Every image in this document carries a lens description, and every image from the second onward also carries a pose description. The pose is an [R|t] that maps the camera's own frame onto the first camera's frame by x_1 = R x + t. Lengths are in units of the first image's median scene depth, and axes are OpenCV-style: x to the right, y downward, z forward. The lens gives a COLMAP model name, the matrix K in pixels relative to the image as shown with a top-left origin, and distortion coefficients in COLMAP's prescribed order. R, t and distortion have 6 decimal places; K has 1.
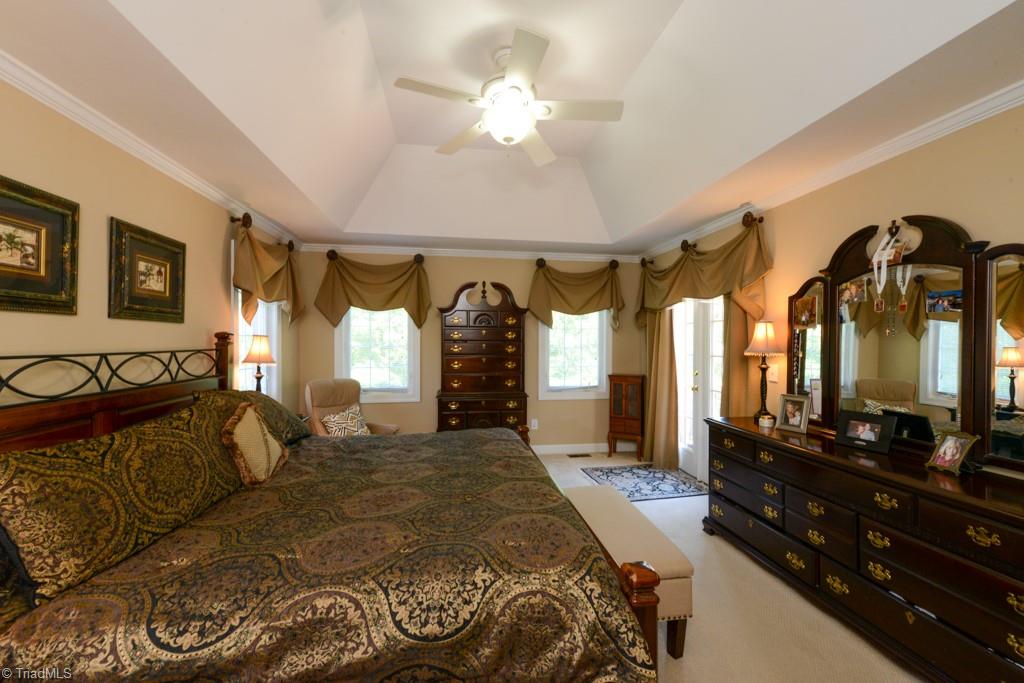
lens RADIAL K [[400.8, 0, 509.6], [0, 400.8, 343.2], [0, 0, 1]] dist [0.009244, -0.002288]
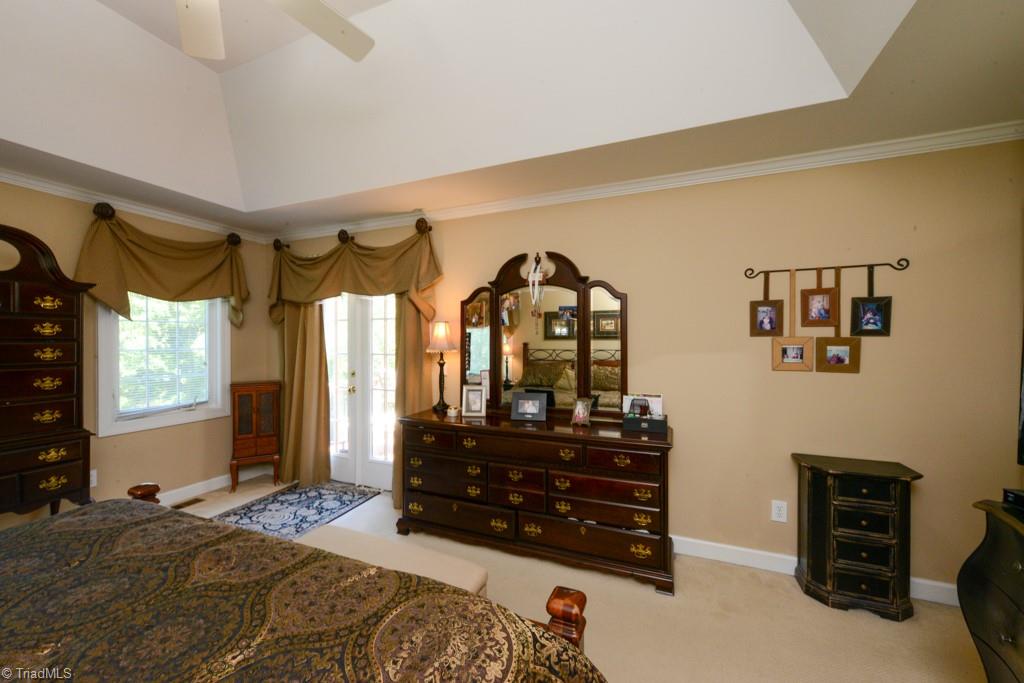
lens RADIAL K [[400.8, 0, 509.6], [0, 400.8, 343.2], [0, 0, 1]] dist [0.009244, -0.002288]
pose [[0.524994, -0.008765, 0.851061, -0.159986], [0.004964, 0.999961, 0.007237, -0.001456], [-0.851091, 0.000426, 0.525018, 0.204336]]
